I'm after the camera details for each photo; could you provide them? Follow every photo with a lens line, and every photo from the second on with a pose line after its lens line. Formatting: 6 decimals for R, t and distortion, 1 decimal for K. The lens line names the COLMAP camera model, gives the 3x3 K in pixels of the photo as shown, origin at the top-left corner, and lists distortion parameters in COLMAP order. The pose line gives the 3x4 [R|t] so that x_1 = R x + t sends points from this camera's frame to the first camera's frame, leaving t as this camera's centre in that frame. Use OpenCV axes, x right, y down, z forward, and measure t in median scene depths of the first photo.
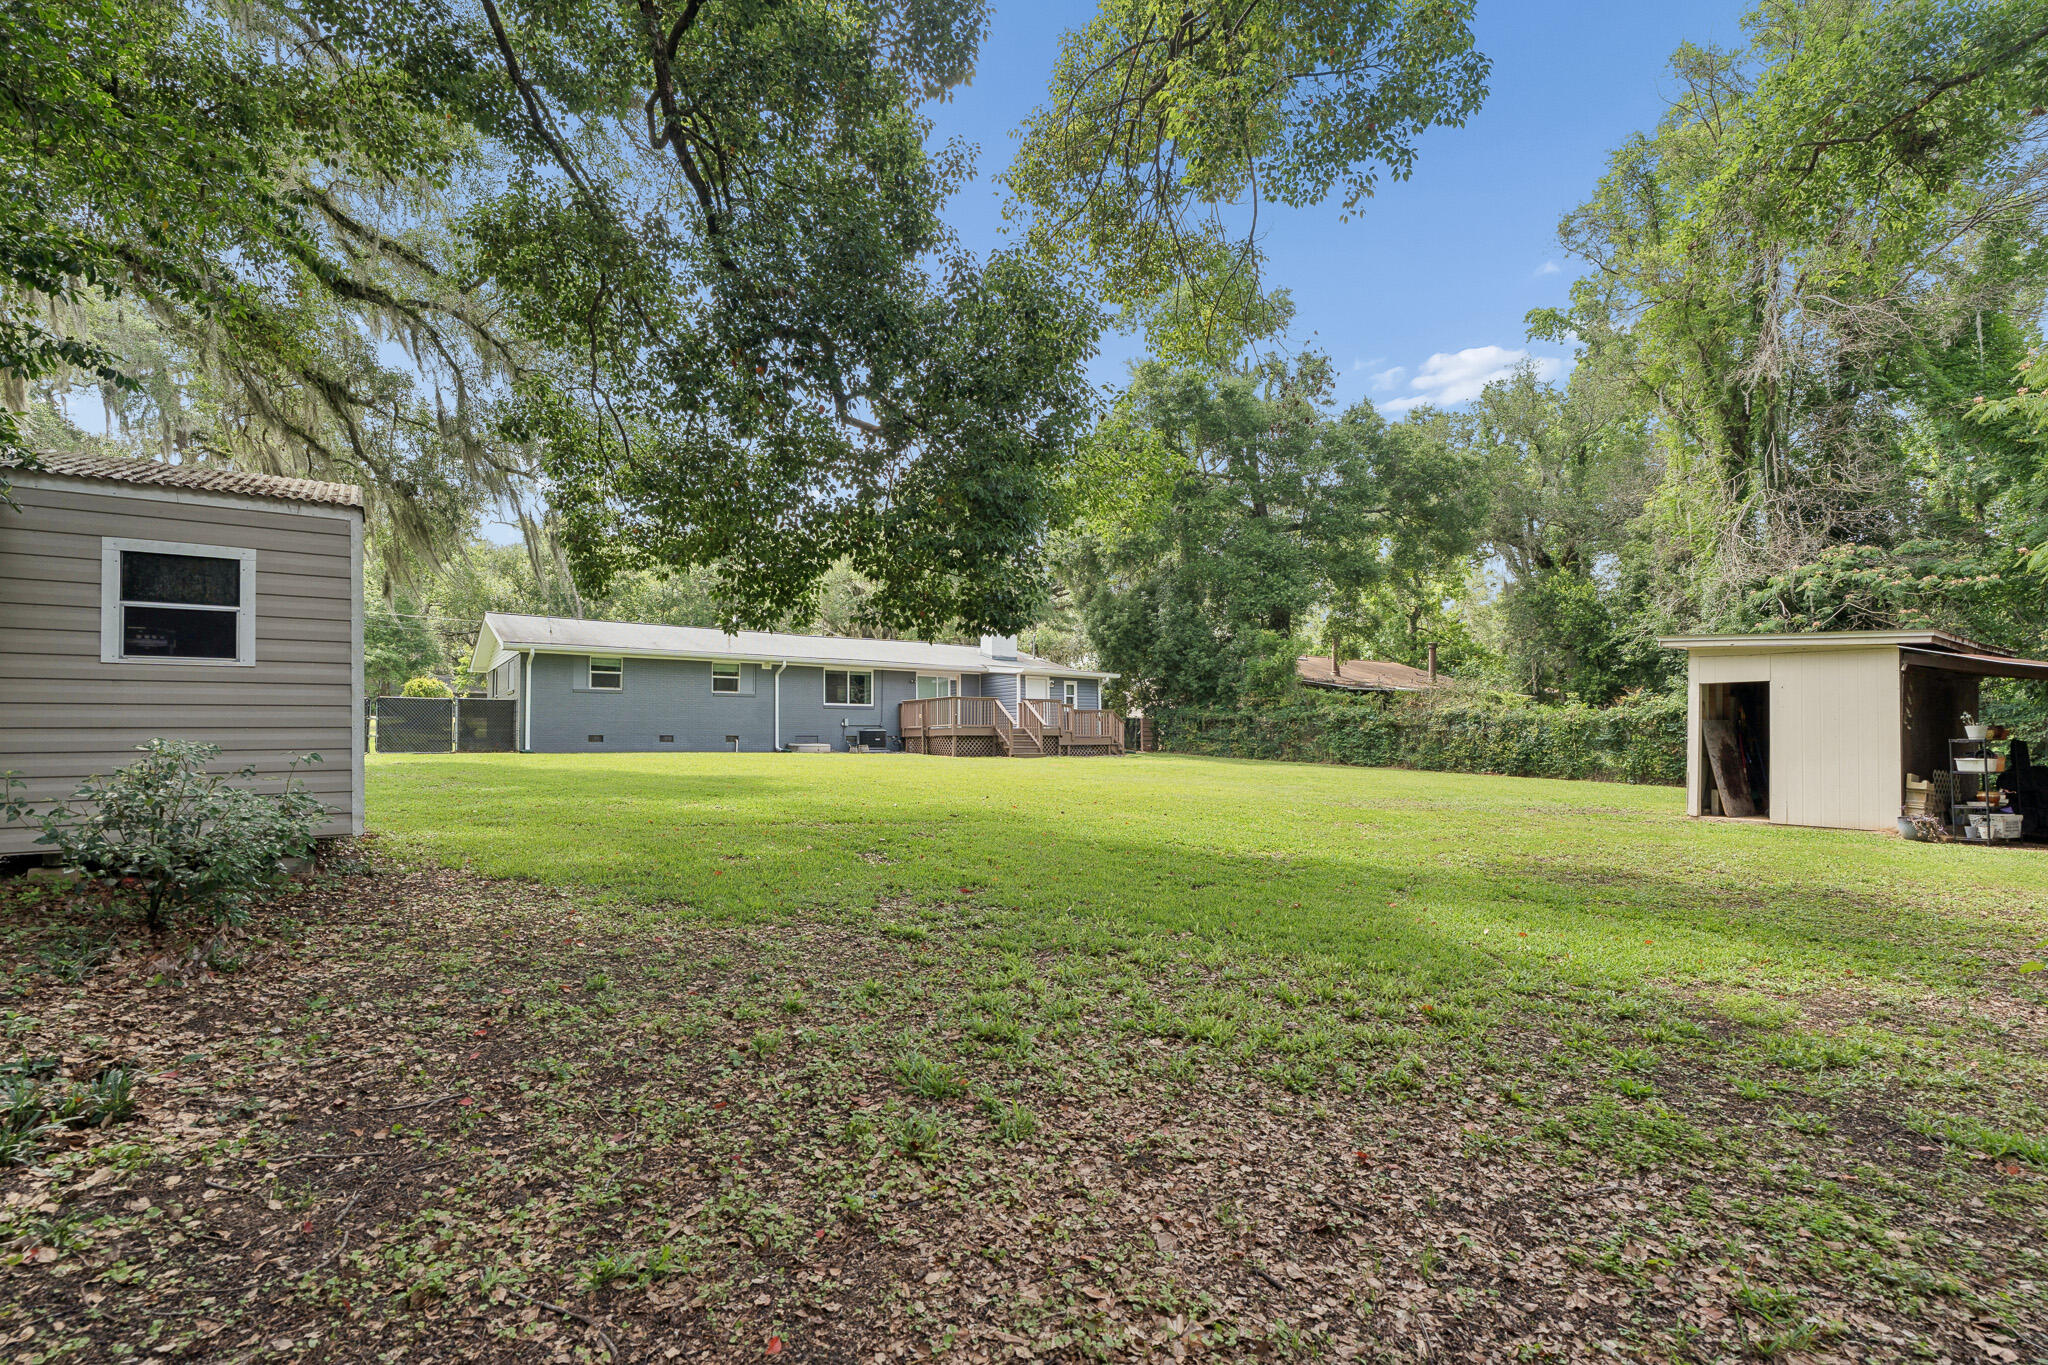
lens RADIAL K [[933.4, 0, 1029.5], [0, 933.4, 684.5], [0, 0, 1]] dist [-0.001491, -0.000632]
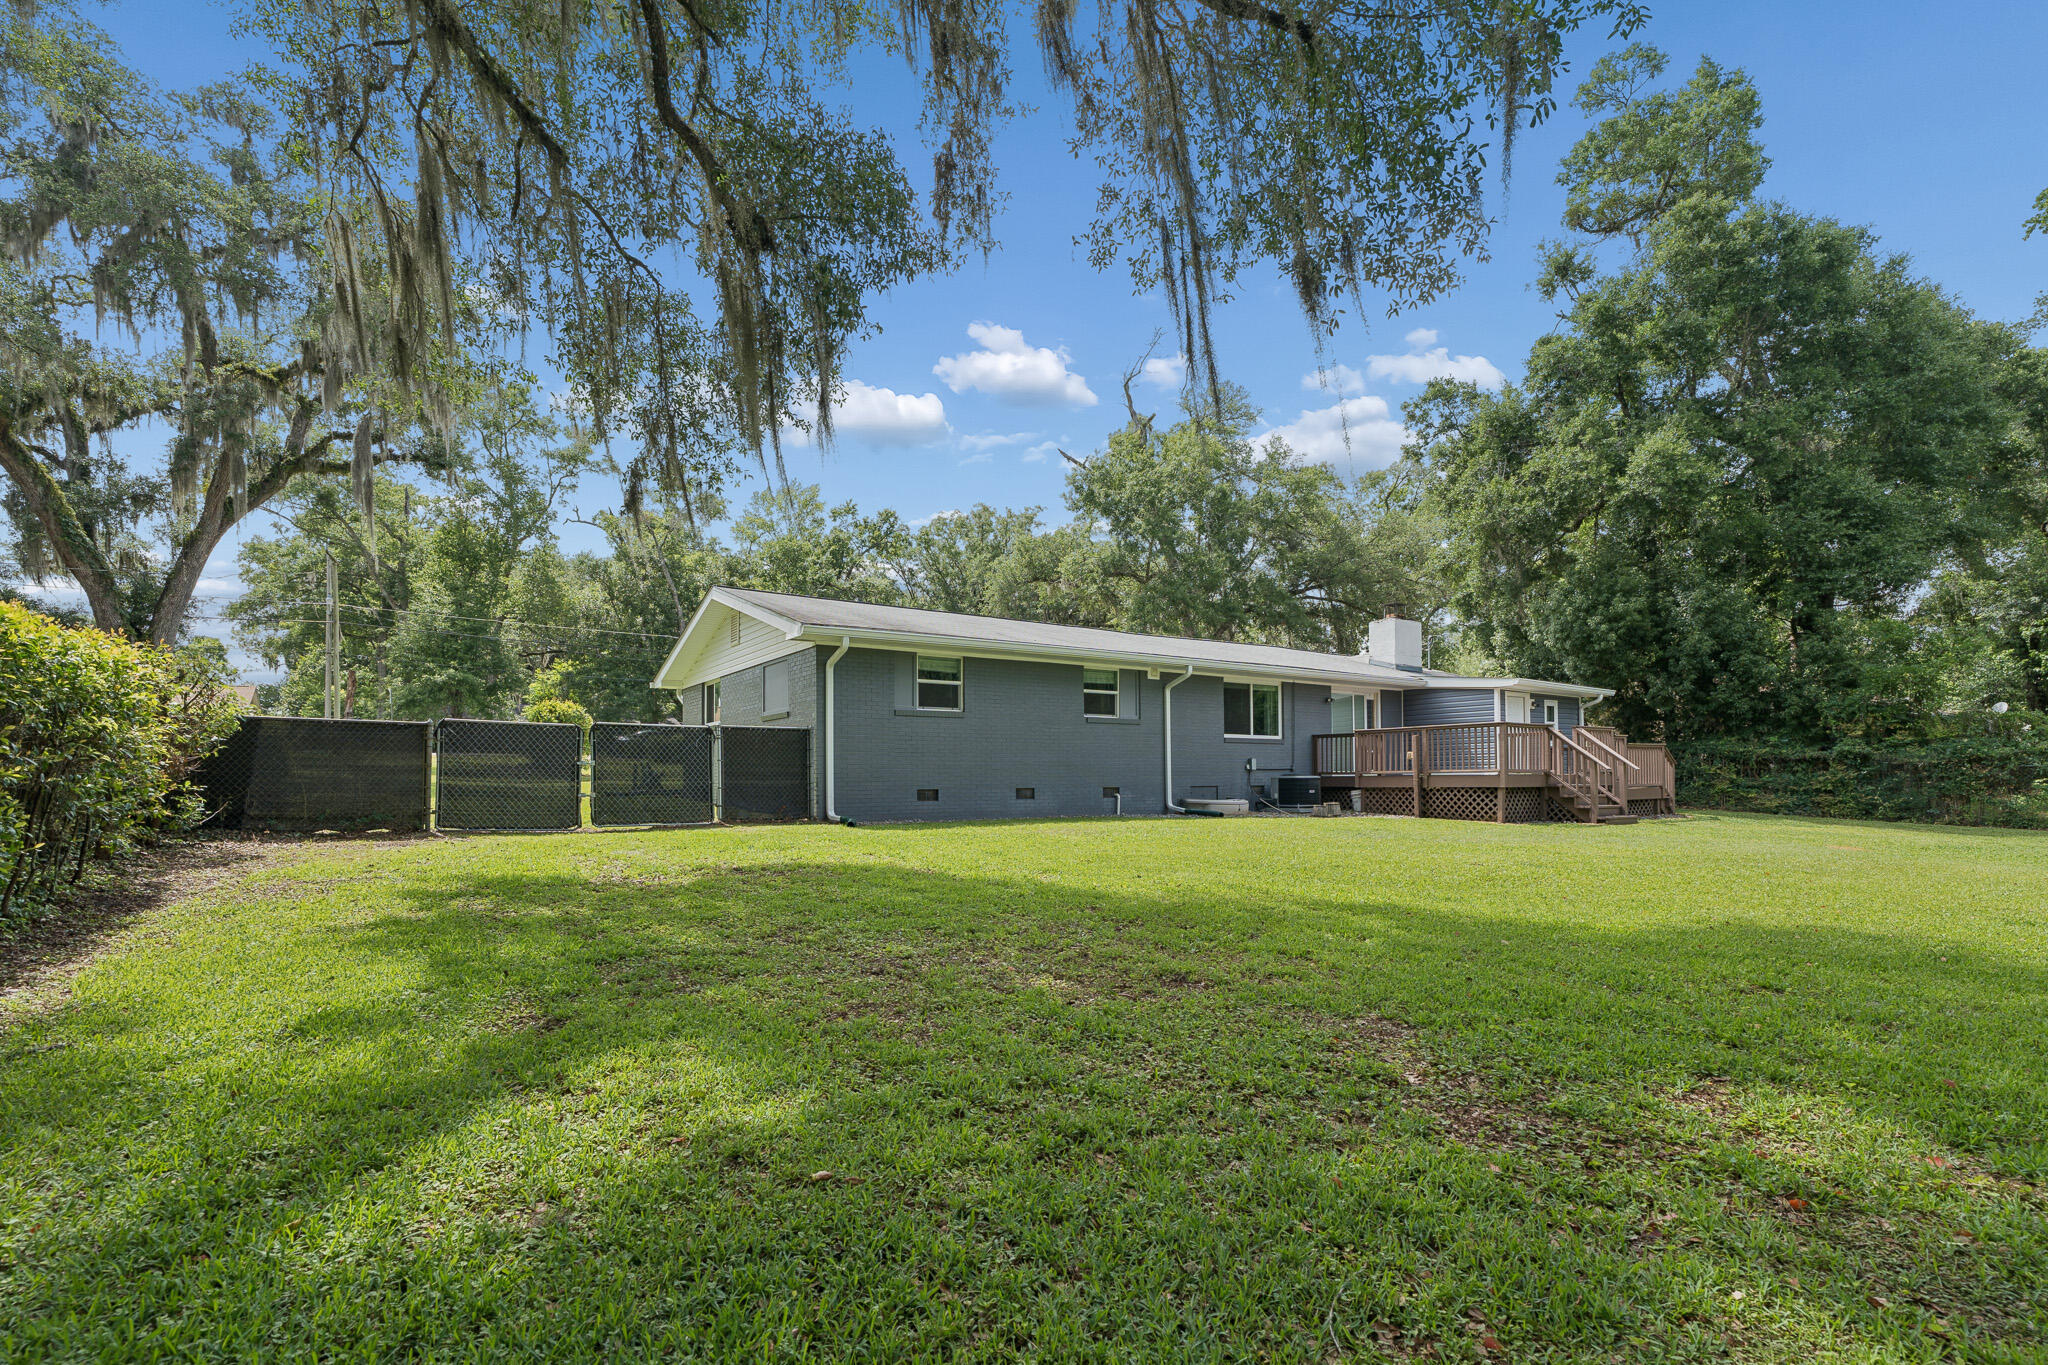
lens RADIAL K [[933.4, 0, 1025.3], [0, 933.4, 689.7], [0, 0, 1]] dist [-0.001491, -0.000632]
pose [[0.999989, -0.002997, 0.003567, -0.368482], [0.003120, 0.999384, -0.034963, 0.011502], [-0.003460, 0.034973, 0.999382, 0.381723]]
